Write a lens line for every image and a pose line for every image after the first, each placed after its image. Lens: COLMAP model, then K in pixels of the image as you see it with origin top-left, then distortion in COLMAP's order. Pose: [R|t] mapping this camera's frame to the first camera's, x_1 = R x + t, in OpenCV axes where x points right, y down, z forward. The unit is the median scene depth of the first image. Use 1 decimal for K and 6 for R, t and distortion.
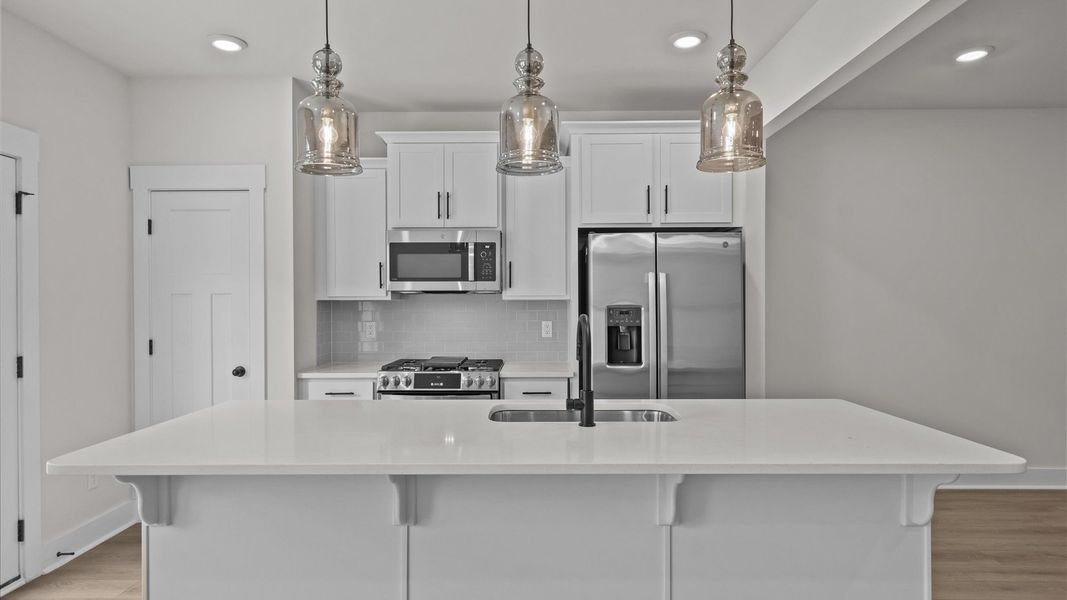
lens RADIAL K [[597.9, 0, 533.5], [0, 597.9, 300.0], [0, 0, 1]] dist [-0.000694, -0.000608]
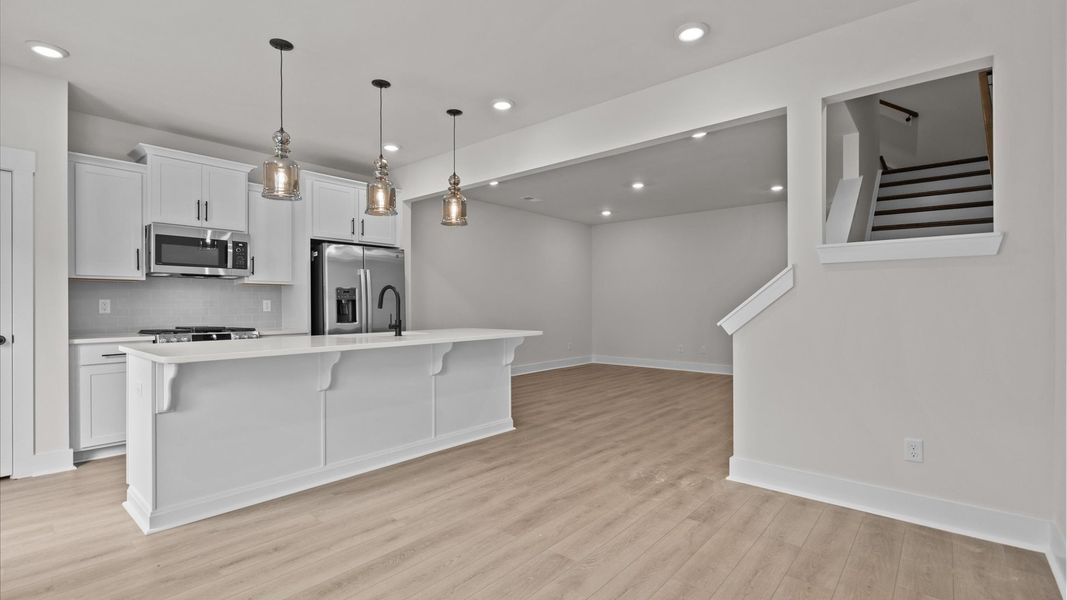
lens RADIAL K [[487.7, 0, 533.5], [0, 487.7, 300.0], [0, 0, 1]] dist [0.001350, -0.000242]
pose [[0.634808, 0.010040, 0.772605, -0.547470], [0.002254, 0.999887, -0.014846, 0.062000], [-0.772667, 0.011165, 0.634713, -0.274693]]
